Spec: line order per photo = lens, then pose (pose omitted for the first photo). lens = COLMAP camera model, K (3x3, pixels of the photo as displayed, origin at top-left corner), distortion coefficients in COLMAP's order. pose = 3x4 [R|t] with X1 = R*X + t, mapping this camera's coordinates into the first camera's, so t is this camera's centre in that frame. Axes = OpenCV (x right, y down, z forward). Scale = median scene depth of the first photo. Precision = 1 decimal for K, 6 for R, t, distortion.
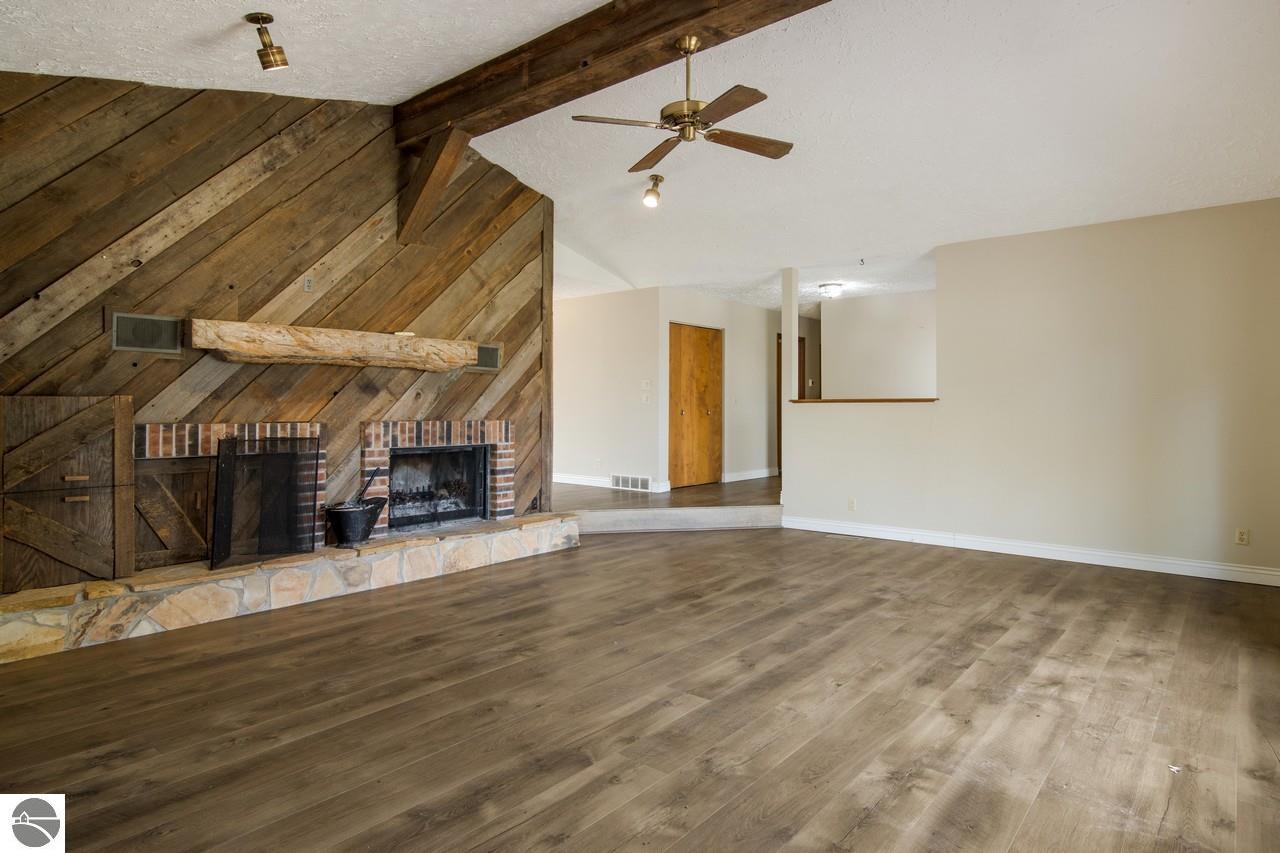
lens RADIAL K [[709.5, 0, 638.1], [0, 709.5, 393.8], [0, 0, 1]] dist [0.014285, 0.000495]
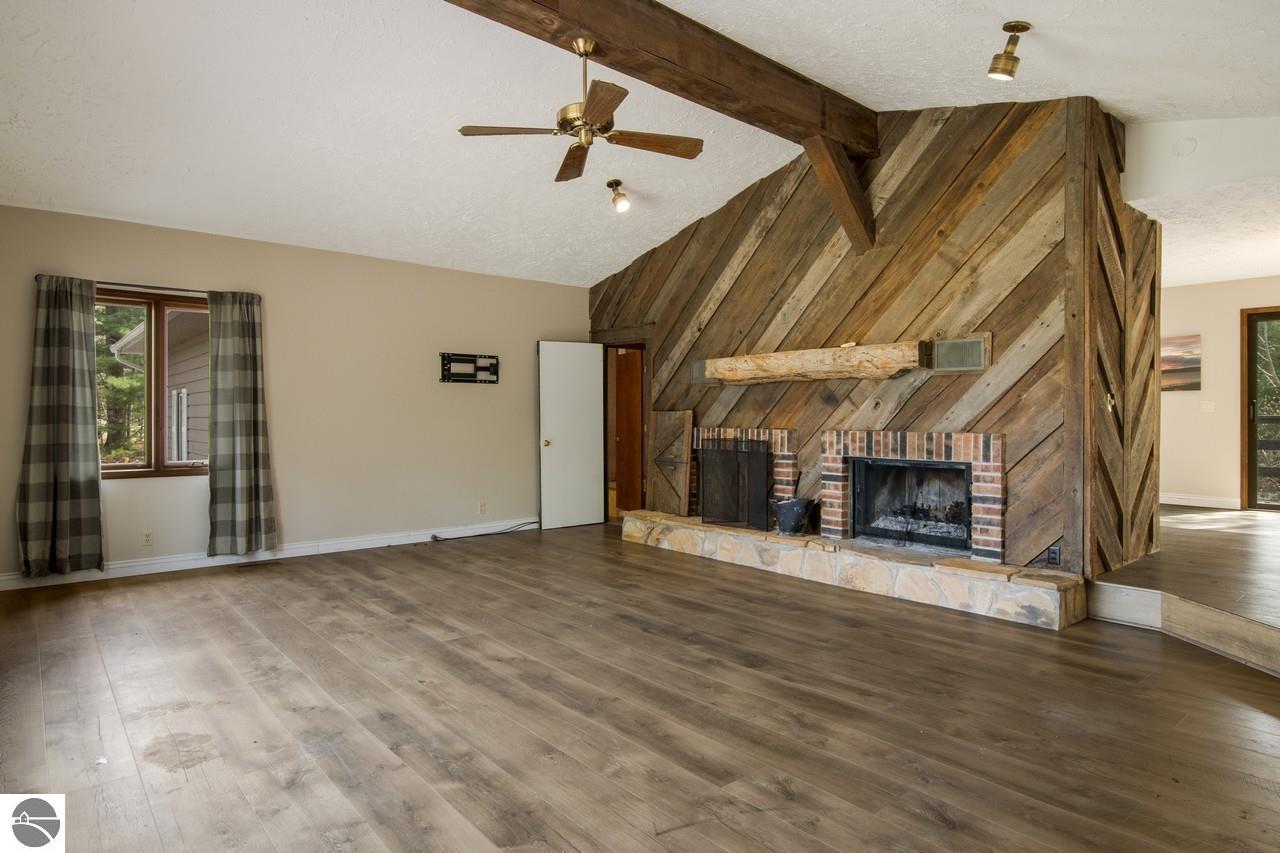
lens RADIAL K [[720.6, 0, 640.0], [0, 720.6, 426.5], [0, 0, 1]] dist [-0.000973, -0.000616]
pose [[-0.160886, 0.009811, -0.986924, 0.981042], [0.018397, 0.999807, 0.006940, 0.026663], [0.986801, -0.017039, -0.161036, 1.154819]]
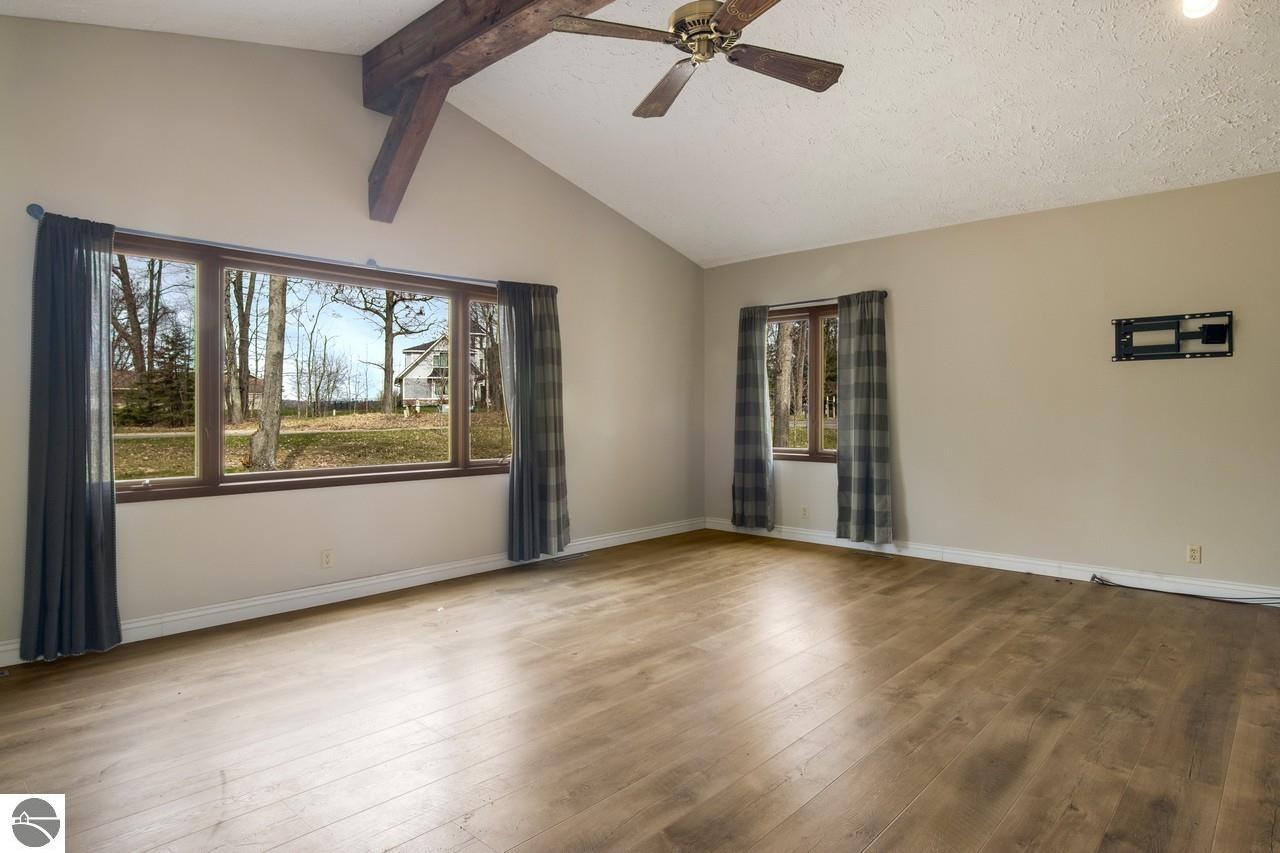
lens RADIAL K [[720.6, 0, 640.0], [0, 720.6, 426.5], [0, 0, 1]] dist [-0.000973, -0.000616]
pose [[-0.999031, -0.002950, 0.043908, 0.099421], [-0.002870, 0.999994, 0.001877, 0.033463], [-0.043913, 0.001749, -0.999034, 1.661150]]
